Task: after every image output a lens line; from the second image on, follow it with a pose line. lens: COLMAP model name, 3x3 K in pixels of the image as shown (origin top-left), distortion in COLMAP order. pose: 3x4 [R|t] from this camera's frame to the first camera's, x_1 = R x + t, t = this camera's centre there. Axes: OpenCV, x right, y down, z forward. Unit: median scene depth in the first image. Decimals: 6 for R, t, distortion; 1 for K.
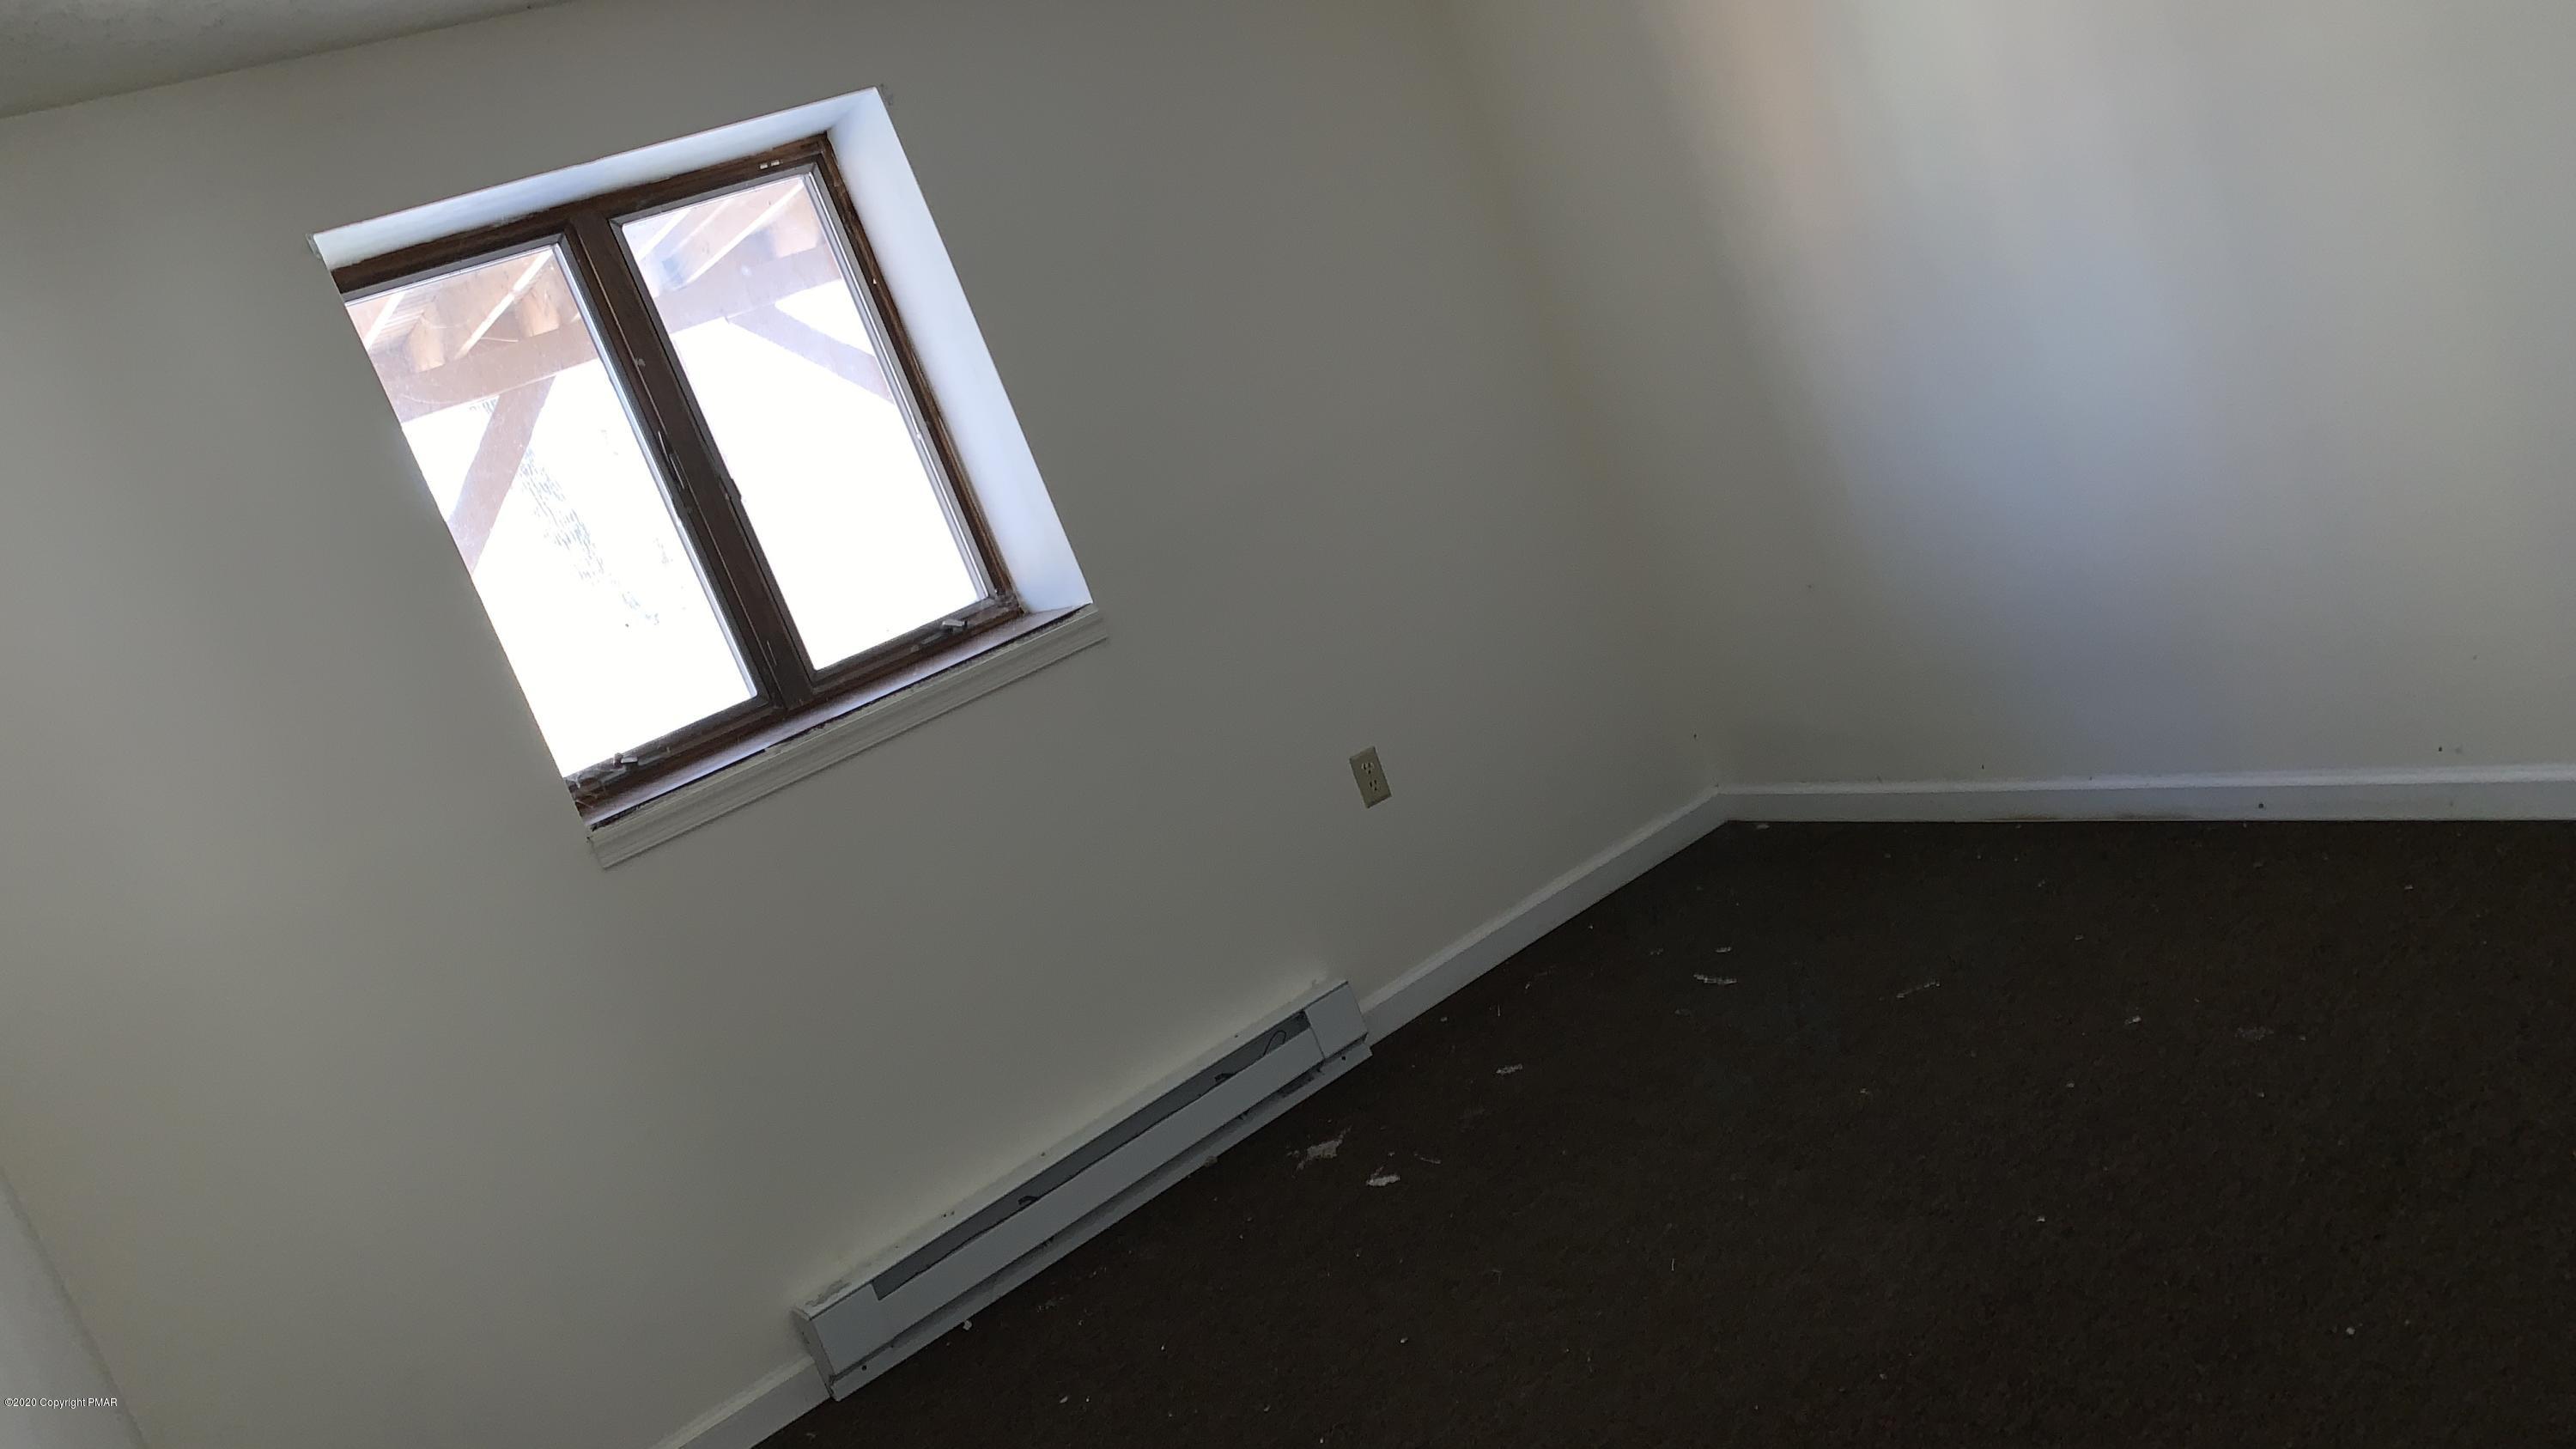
lens RADIAL K [[1934.7, 0, 1236.3], [0, 1934.7, 693.3], [0, 0, 1]] dist [0.039265, -0.007953]
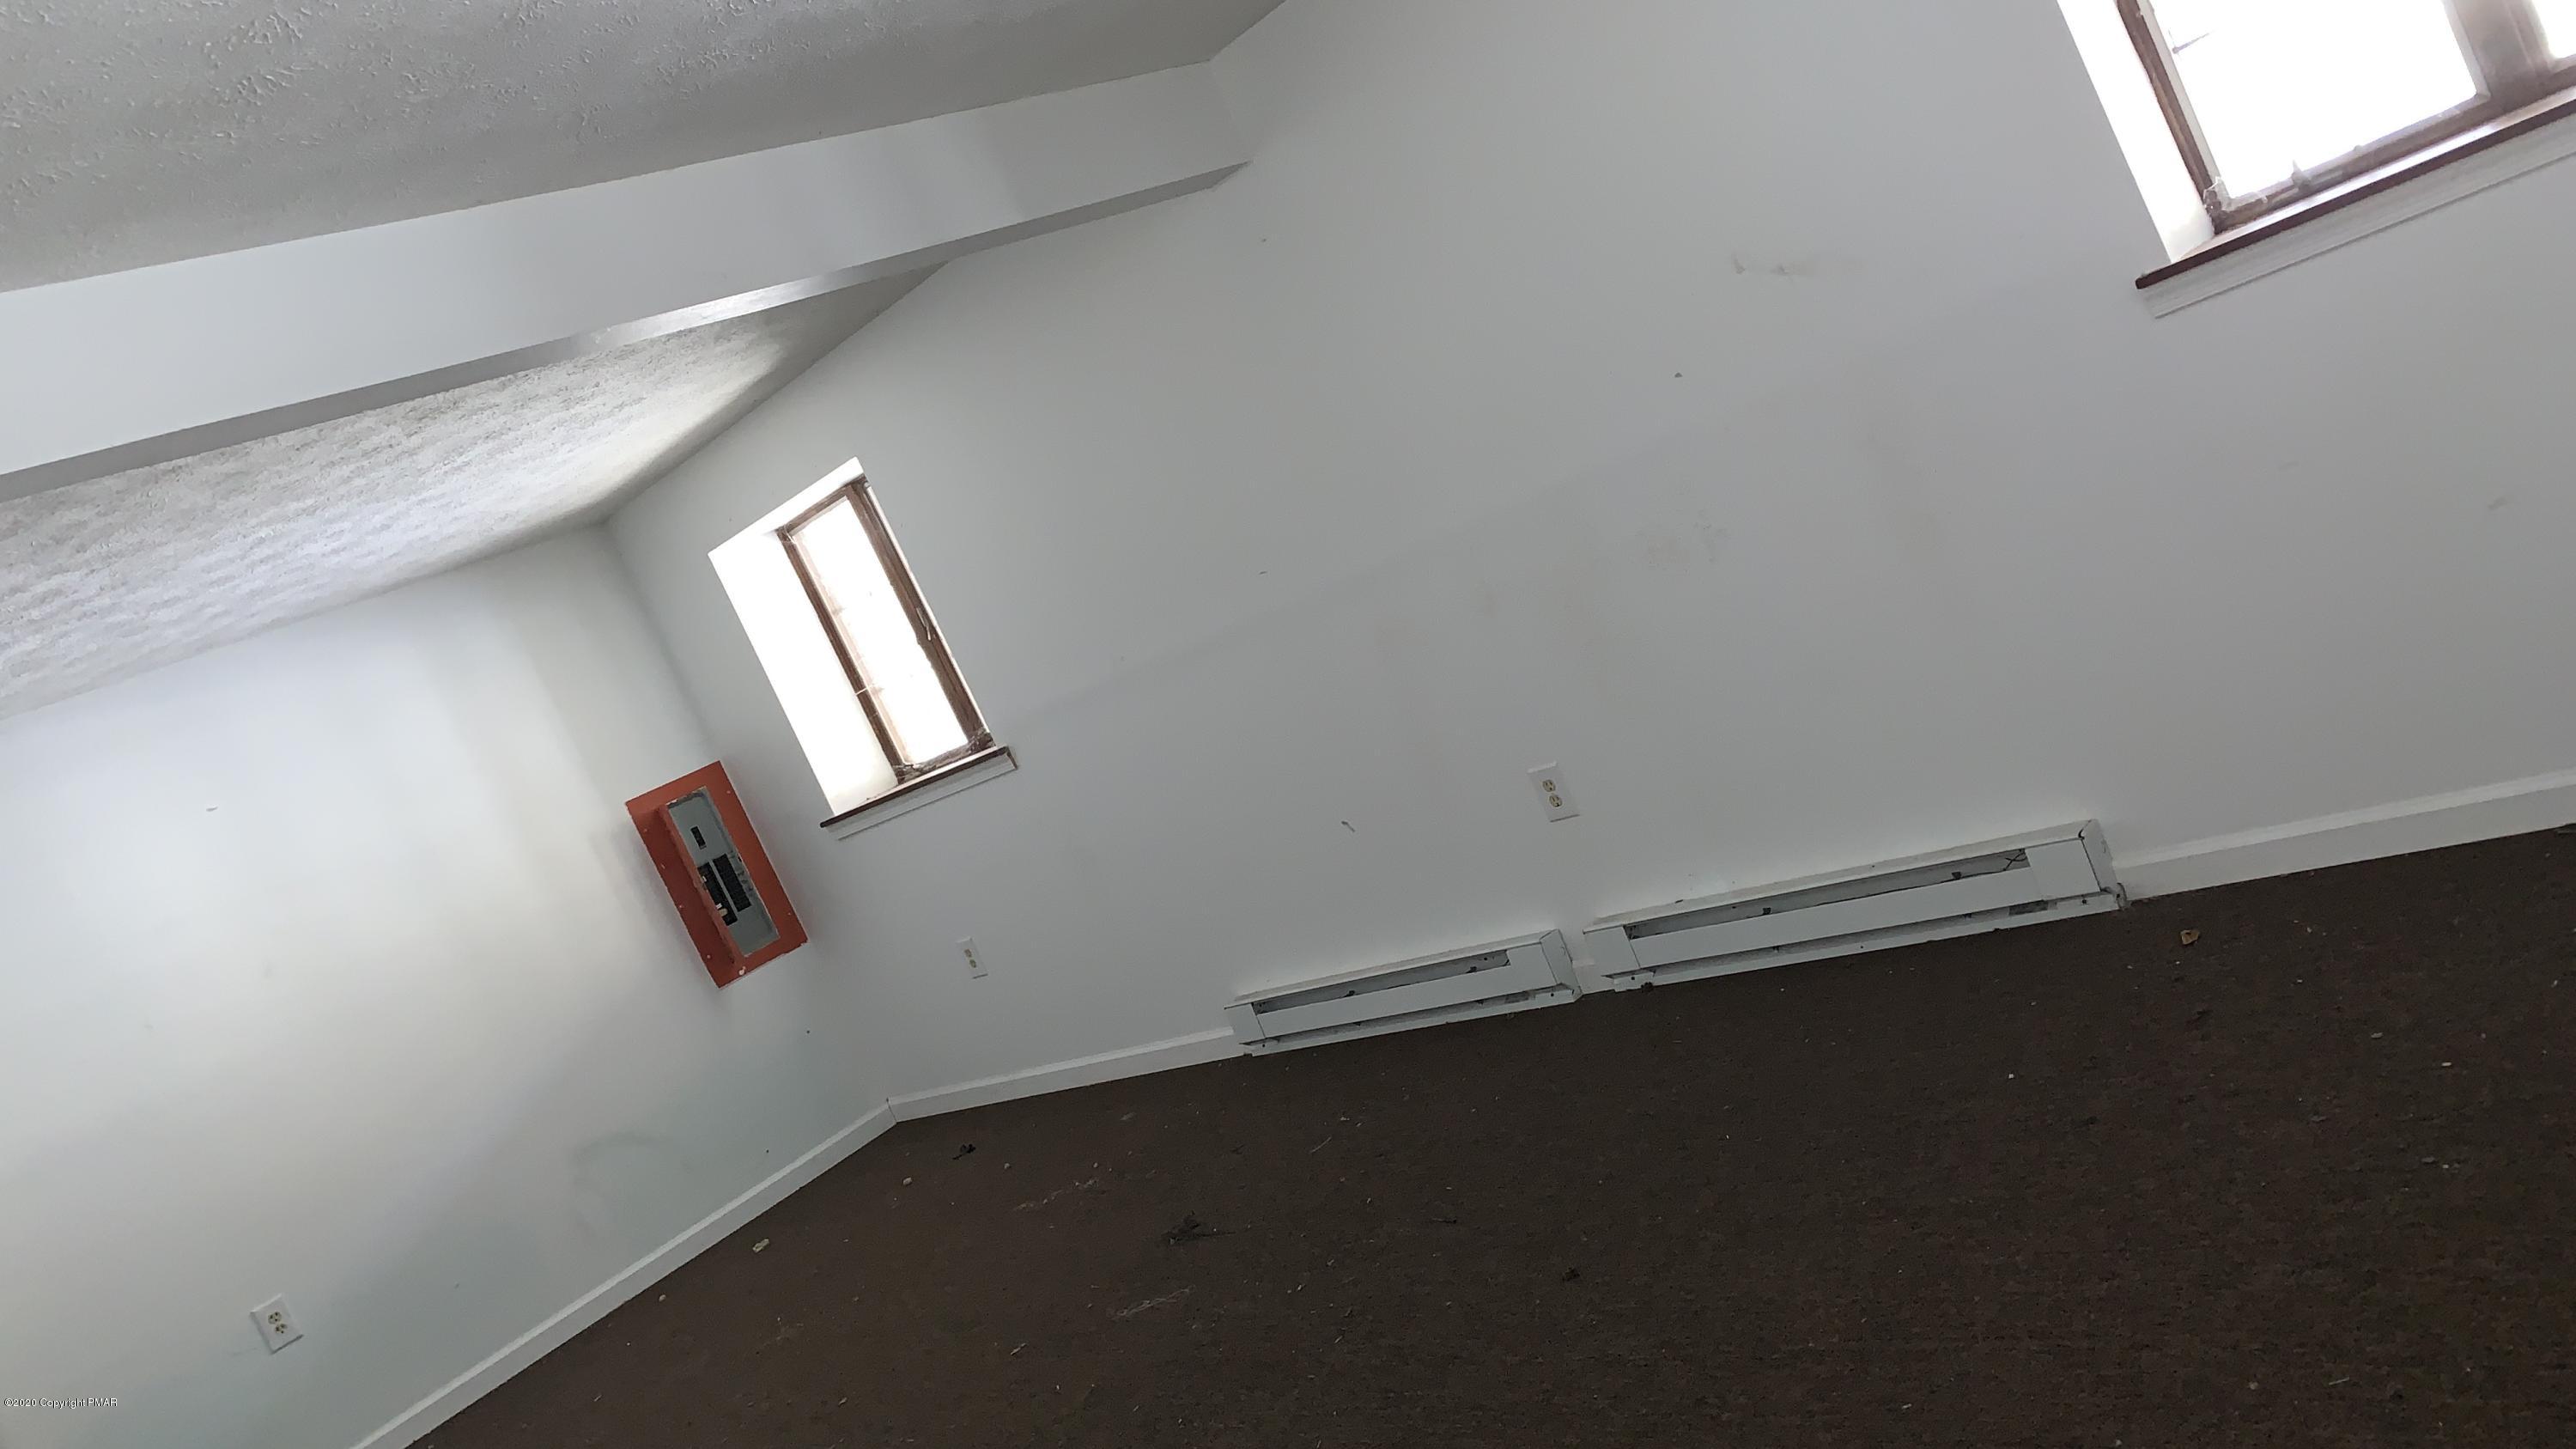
lens RADIAL K [[1934.7, 0, 1236.3], [0, 1934.7, 693.3], [0, 0, 1]] dist [0.039265, -0.007953]
pose [[0.376344, 0.319619, -0.869603, 0.851935], [0.172519, 0.898017, 0.404725, -0.443648], [0.910276, -0.302338, 0.282823, 0.459453]]
